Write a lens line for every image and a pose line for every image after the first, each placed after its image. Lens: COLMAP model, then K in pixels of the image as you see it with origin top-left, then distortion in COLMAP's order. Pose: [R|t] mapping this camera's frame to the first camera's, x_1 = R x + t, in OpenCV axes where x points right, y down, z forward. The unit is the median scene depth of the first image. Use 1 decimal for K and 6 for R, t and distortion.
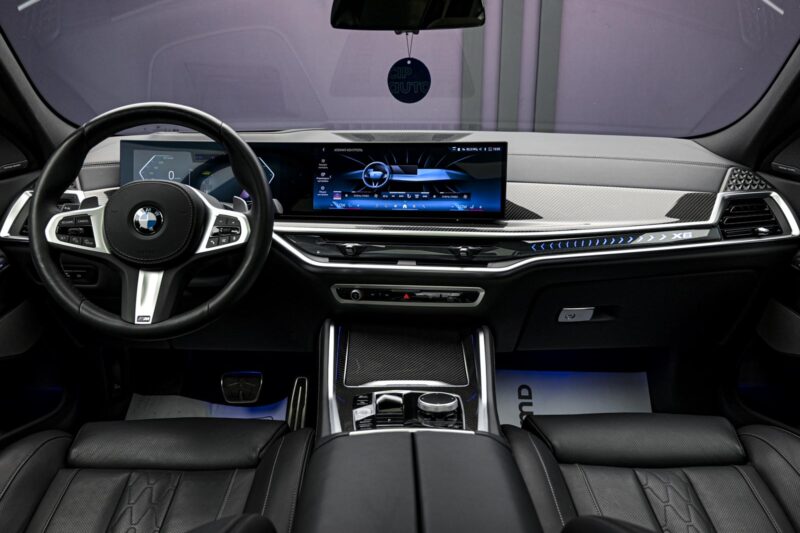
lens RADIAL K [[549.5, 0, 400.6], [0, 549.5, 264.2], [0, 0, 1]] dist [-0.004545, -0.000927]
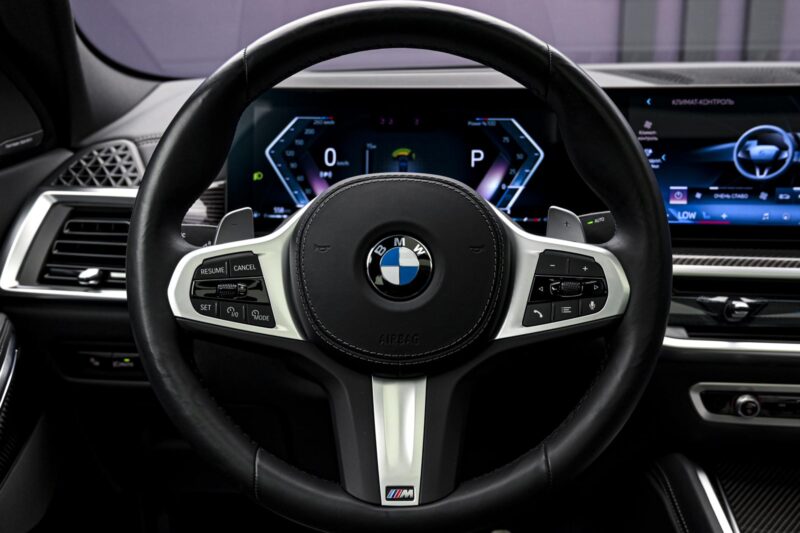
lens RADIAL K [[844.4, 0, 399.6], [0, 844.4, 267.9], [0, 0, 1]] dist [-0.005716, 0.000000]
pose [[0.999737, -0.007464, -0.021676, -0.367255], [0.007266, 0.999931, -0.009190, -0.059714], [0.021743, 0.009030, 0.999723, 0.265968]]
